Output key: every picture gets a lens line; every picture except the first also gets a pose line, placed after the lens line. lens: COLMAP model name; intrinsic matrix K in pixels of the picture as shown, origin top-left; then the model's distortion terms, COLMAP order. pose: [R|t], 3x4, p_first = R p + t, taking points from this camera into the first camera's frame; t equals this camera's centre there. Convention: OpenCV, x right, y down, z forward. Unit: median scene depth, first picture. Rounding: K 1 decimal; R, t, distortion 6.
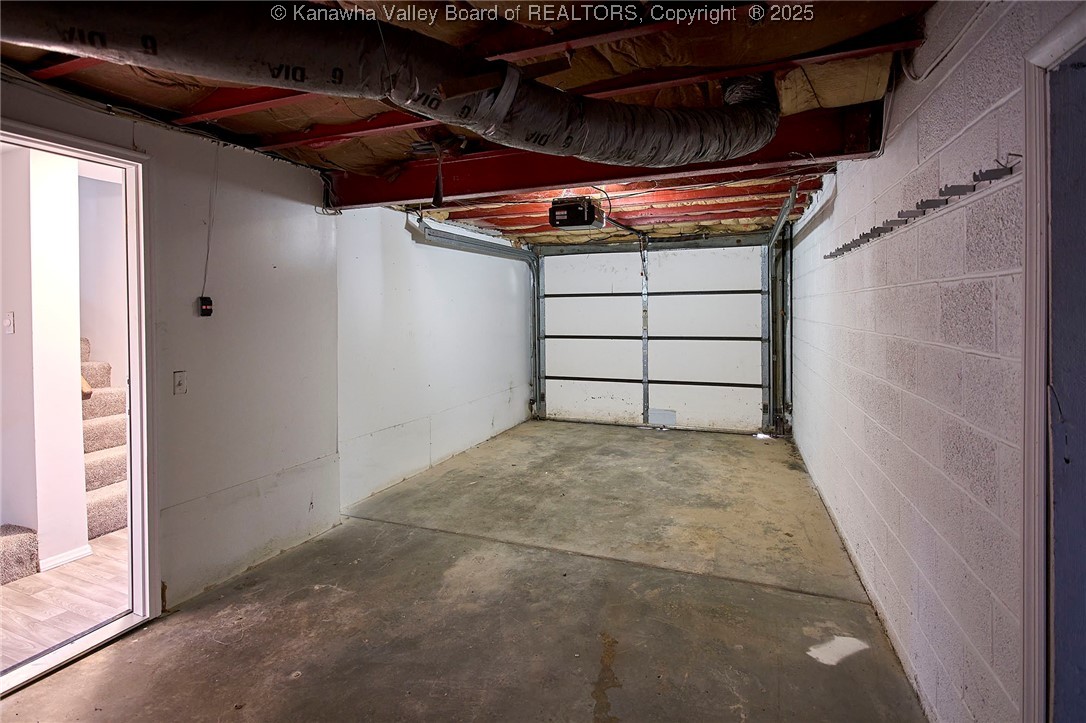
lens RADIAL K [[524.9, 0, 542.0], [0, 524.9, 361.2], [0, 0, 1]] dist [-0.001908, -0.000346]
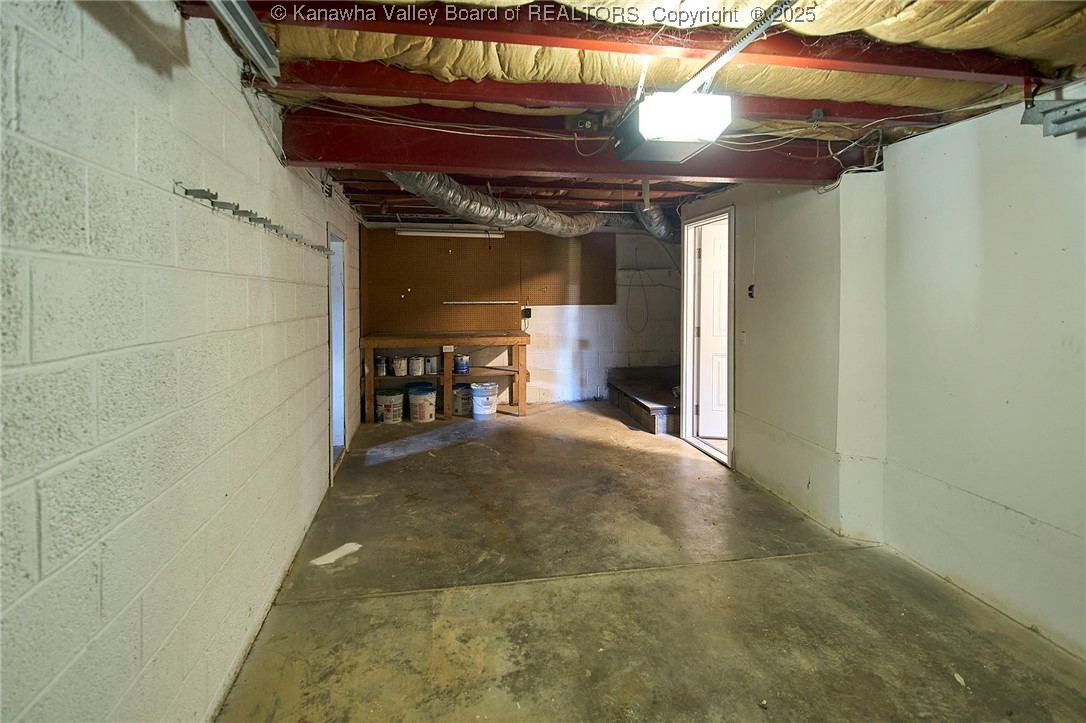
lens RADIAL K [[524.9, 0, 542.5], [0, 524.9, 361.3], [0, 0, 1]] dist [-0.001908, -0.000346]
pose [[-0.846991, 0.079014, -0.525702, 0.544039], [-0.040054, 0.976596, 0.211318, -0.163154], [0.530096, 0.200041, -0.824004, 1.580293]]
